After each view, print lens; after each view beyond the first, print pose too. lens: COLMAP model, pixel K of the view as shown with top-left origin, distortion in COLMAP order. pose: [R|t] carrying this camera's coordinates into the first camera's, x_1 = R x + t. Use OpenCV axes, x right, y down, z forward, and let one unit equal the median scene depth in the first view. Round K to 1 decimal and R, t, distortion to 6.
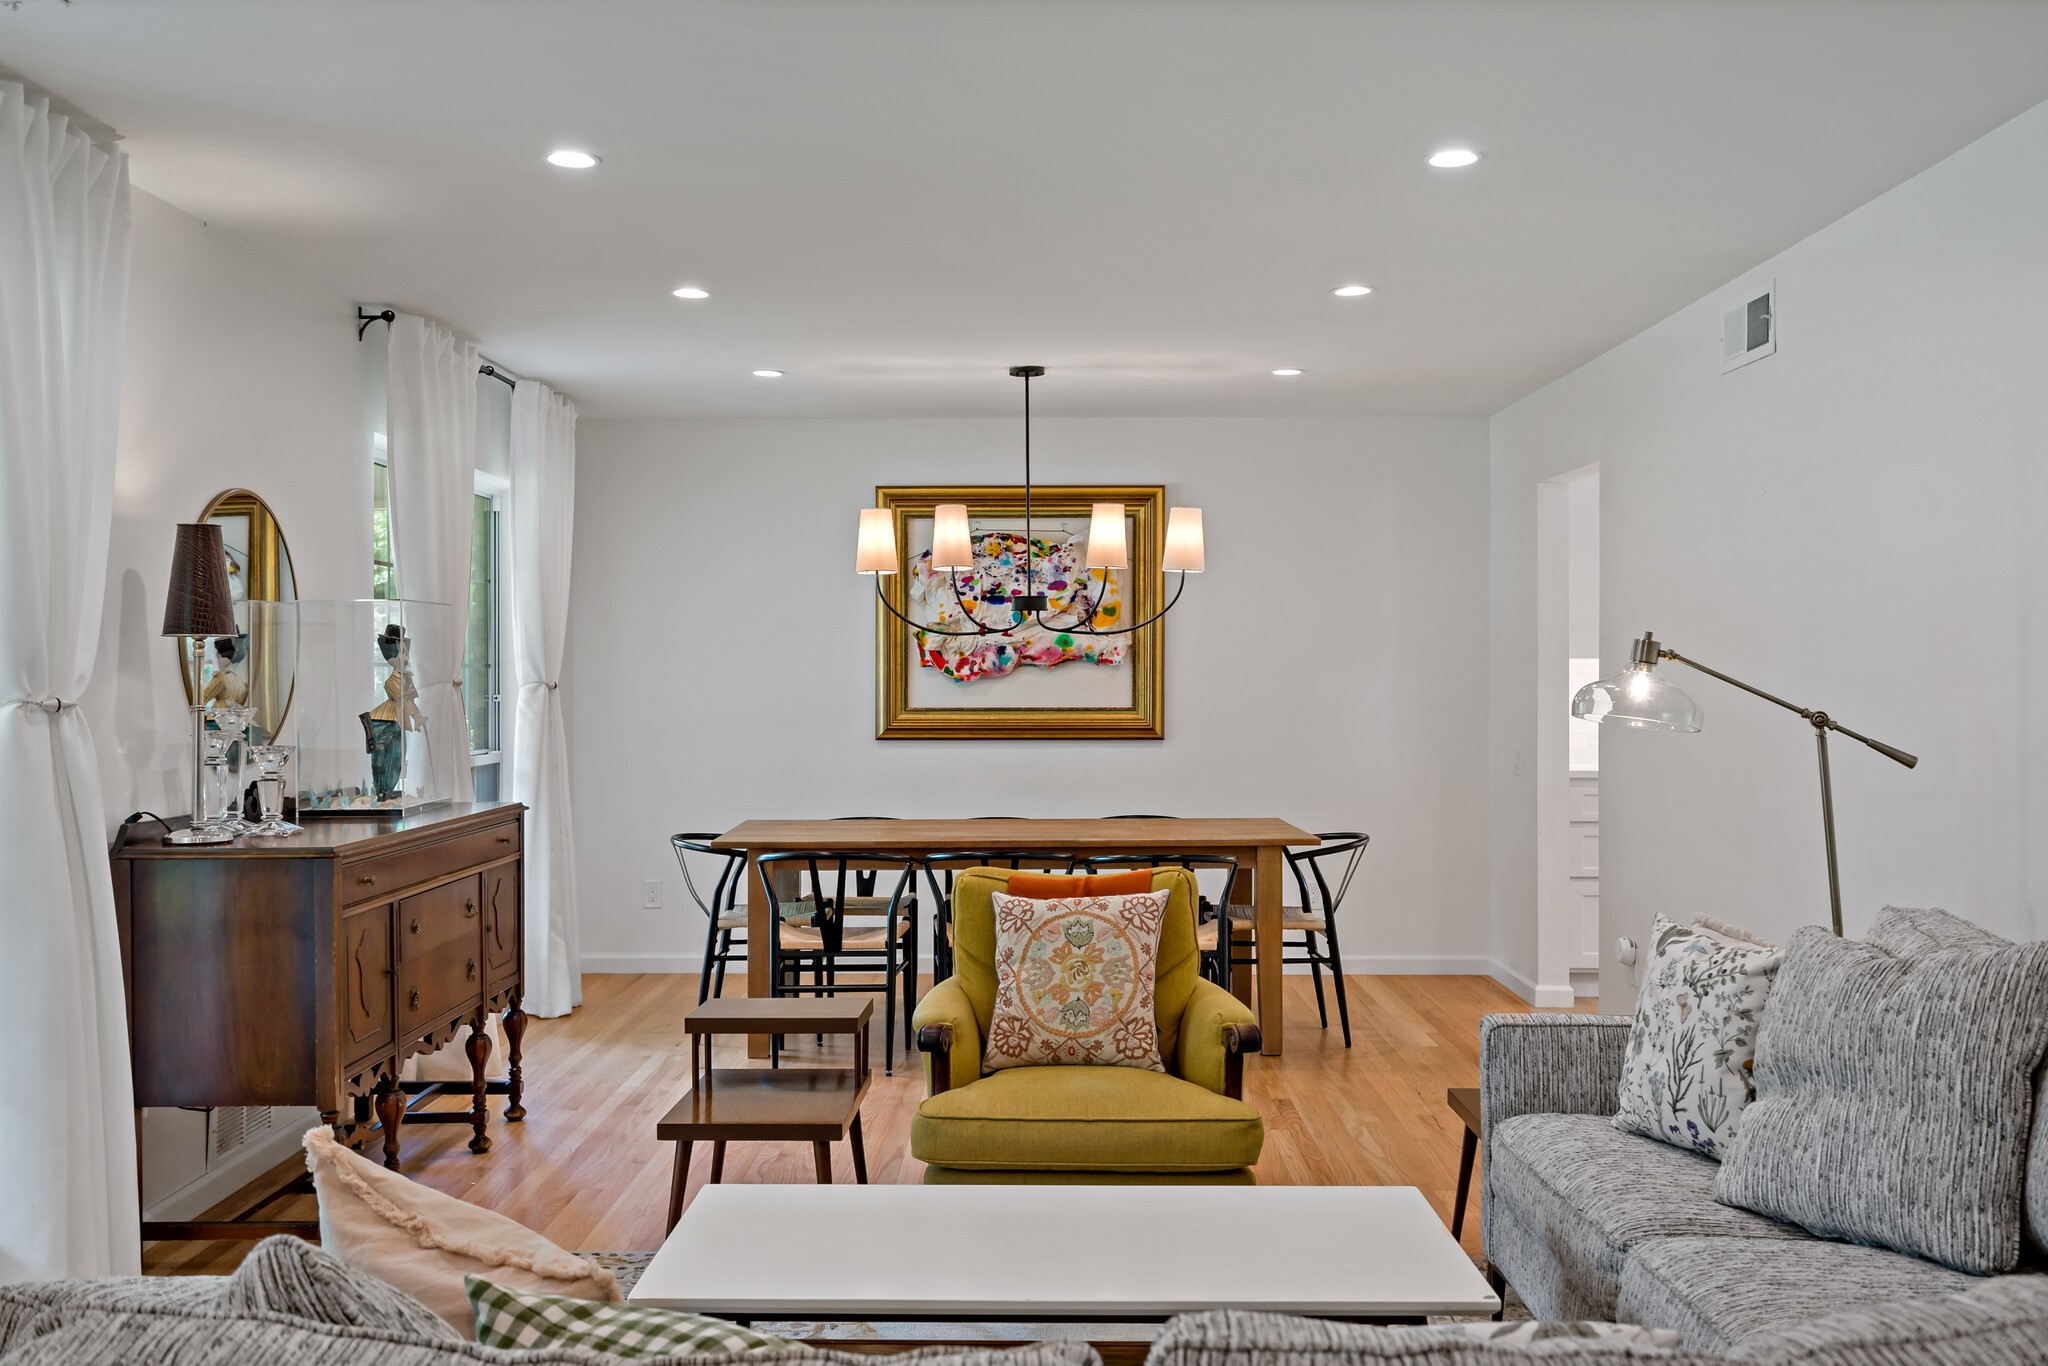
lens RADIAL K [[1927.9, 0, 1023.1], [0, 1927.9, 667.4], [0, 0, 1]] dist [0.013291, 0.000000]
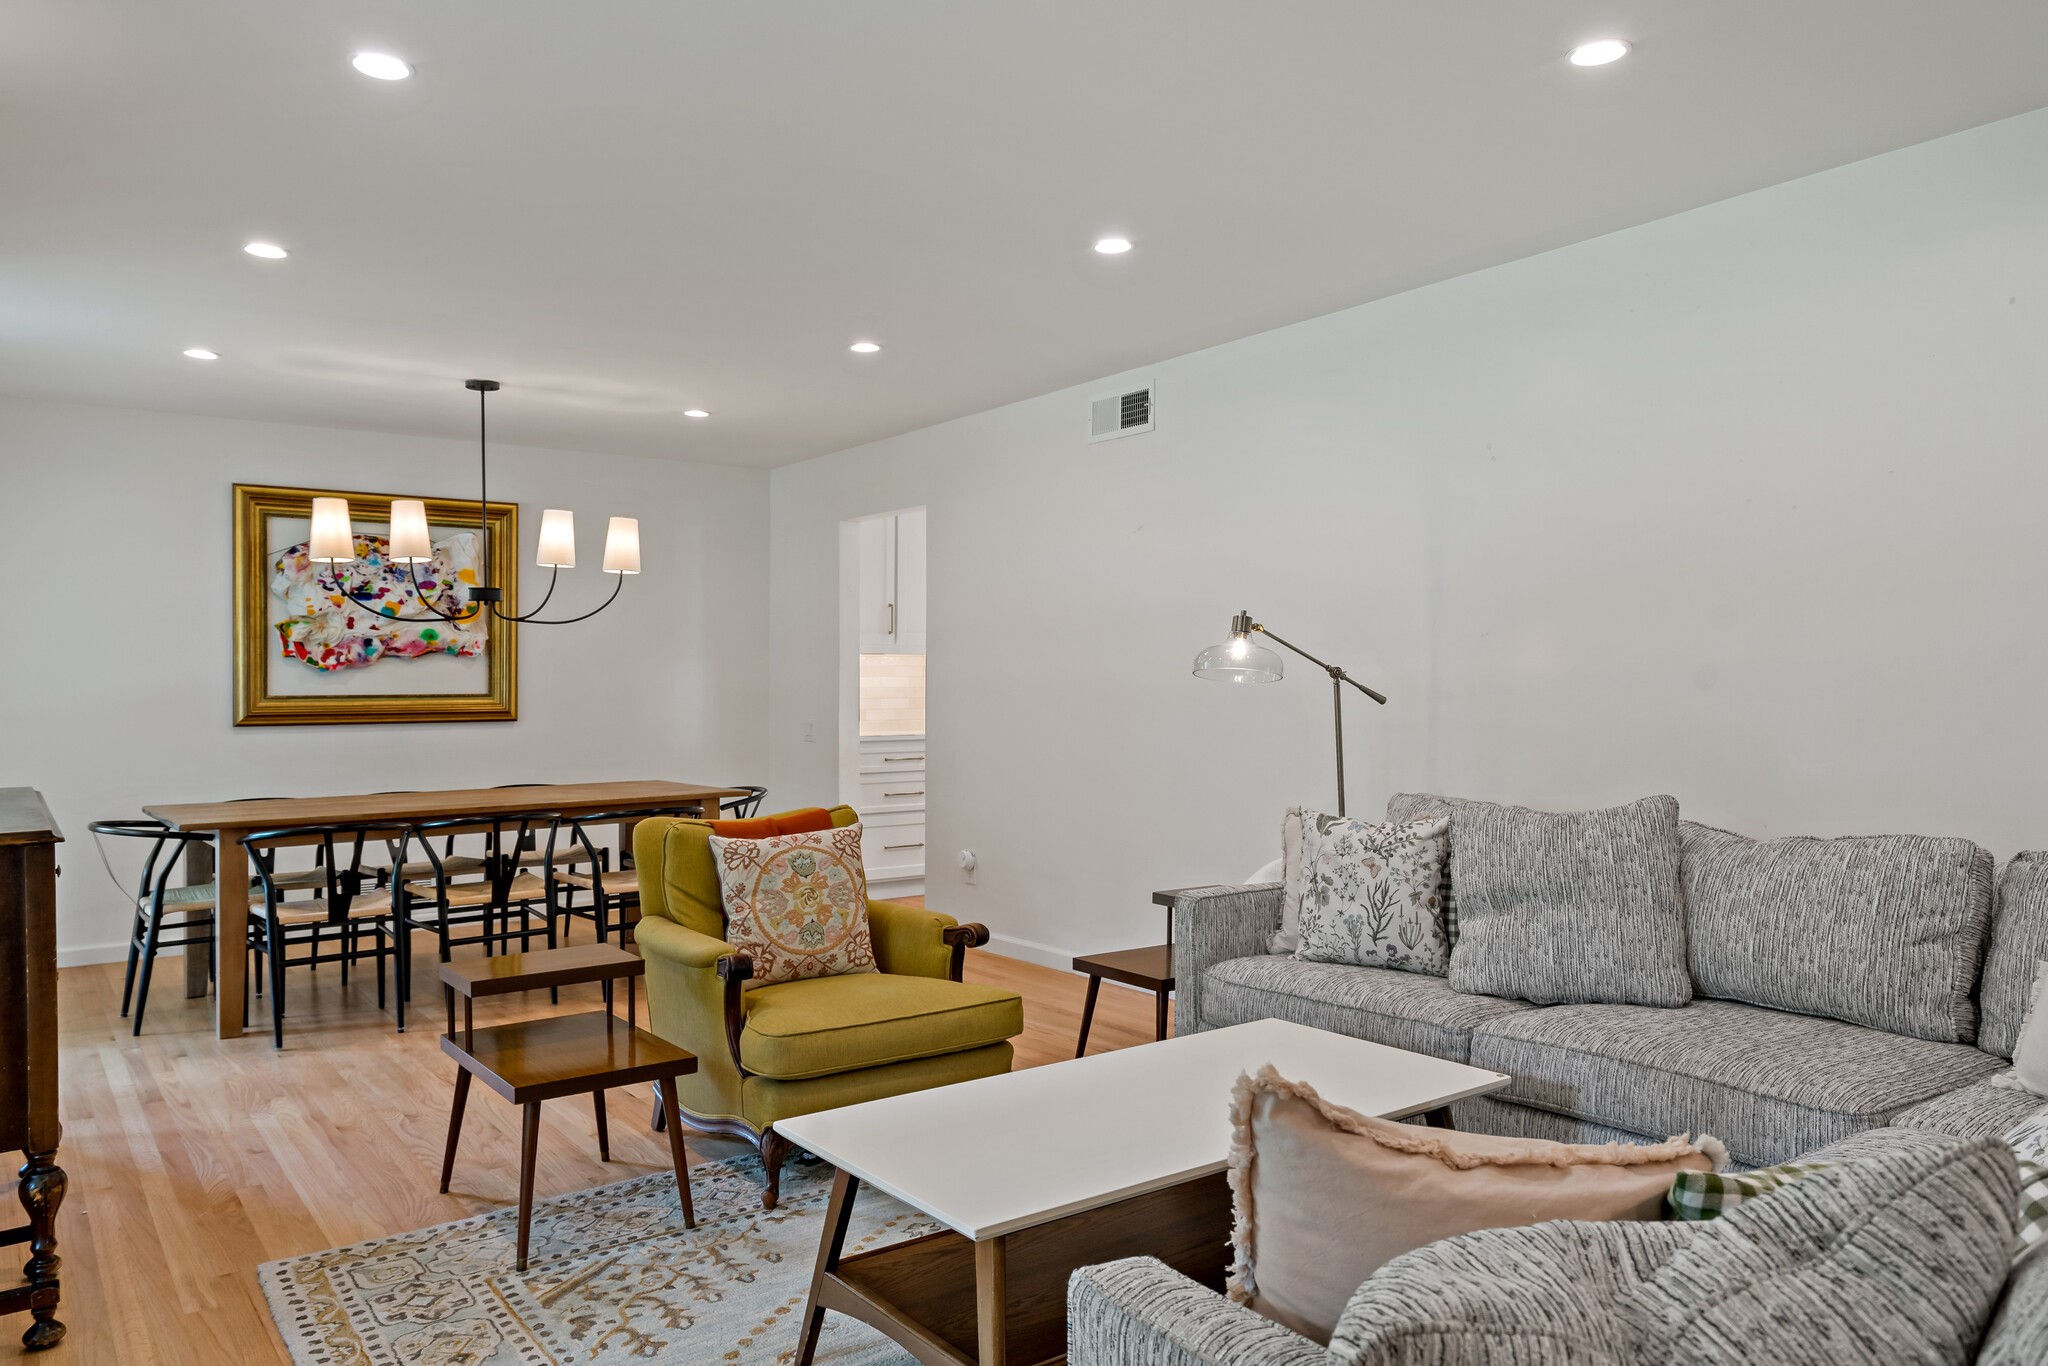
lens RADIAL K [[1396.8, 0, 1025.4], [0, 1396.8, 707.1], [0, 0, 1]] dist [0.008687, 0.004720]
pose [[0.794225, -0.012884, 0.607487, -0.263622], [0.003698, 0.999859, 0.016371, 0.021648], [-0.607612, -0.010755, 0.794161, 0.182568]]
